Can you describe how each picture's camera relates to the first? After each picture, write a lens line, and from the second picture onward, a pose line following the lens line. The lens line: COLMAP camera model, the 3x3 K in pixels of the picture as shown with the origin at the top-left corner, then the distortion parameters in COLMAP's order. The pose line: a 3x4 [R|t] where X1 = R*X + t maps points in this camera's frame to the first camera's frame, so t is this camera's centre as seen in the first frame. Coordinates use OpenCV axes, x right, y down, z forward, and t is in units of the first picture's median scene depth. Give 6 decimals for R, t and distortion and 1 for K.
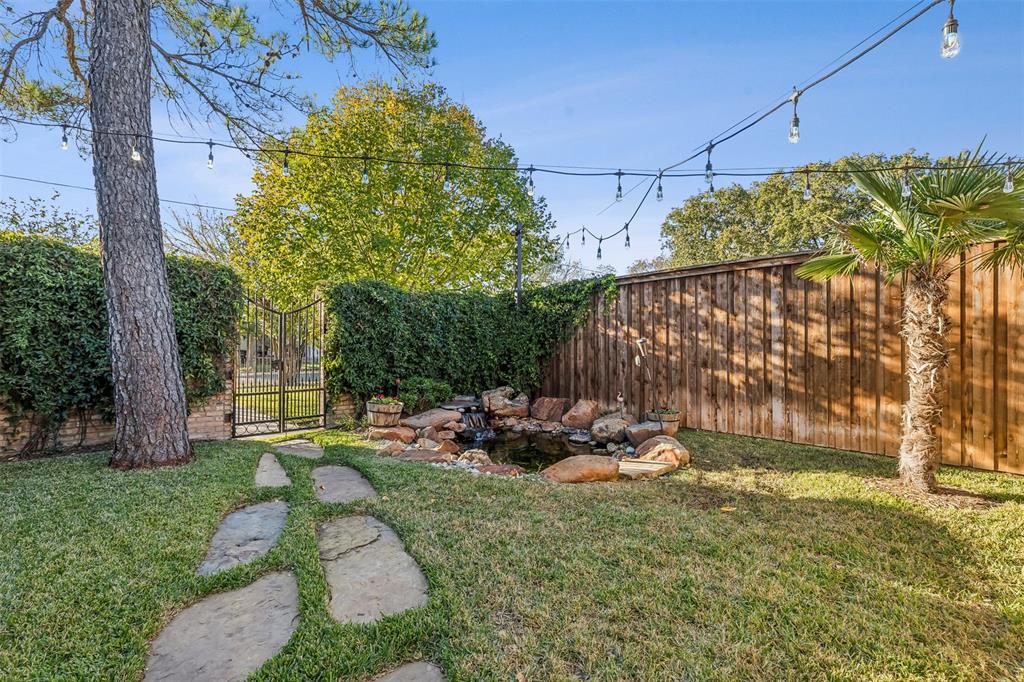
lens RADIAL K [[463.5, 0, 518.2], [0, 463.5, 344.5], [0, 0, 1]] dist [0.001826, 0.000041]
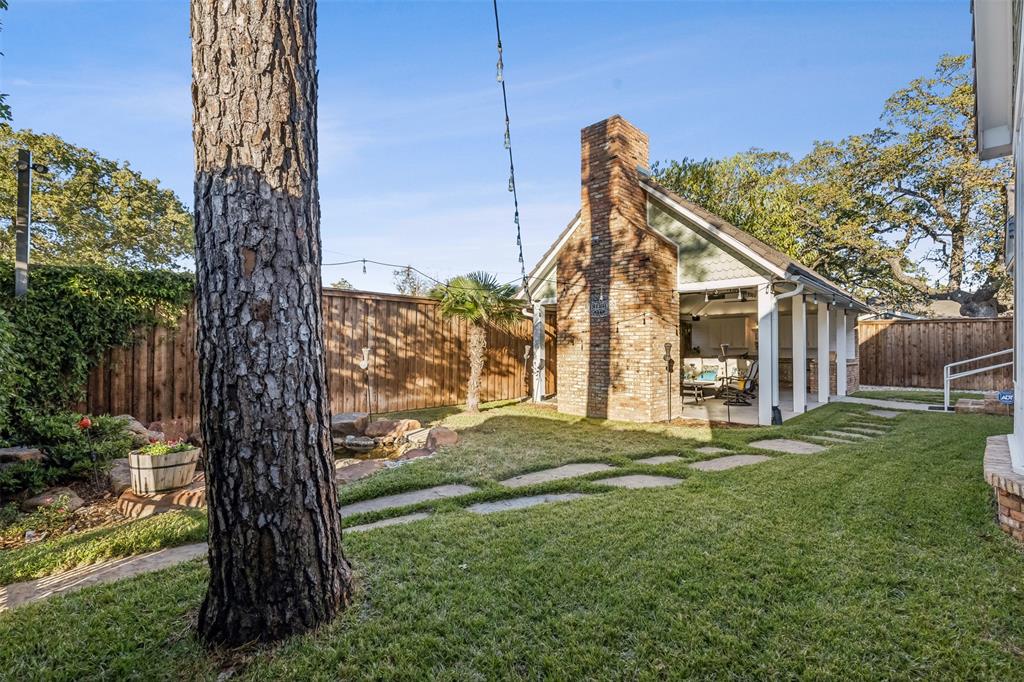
lens RADIAL K [[463.5, 0, 518.2], [0, 463.5, 344.5], [0, 0, 1]] dist [0.001826, 0.000041]
pose [[-0.060297, 0.007676, 0.998151, -0.706942], [0.004124, 0.999964, -0.007441, -0.003723], [-0.998172, 0.003668, -0.060326, 0.448994]]
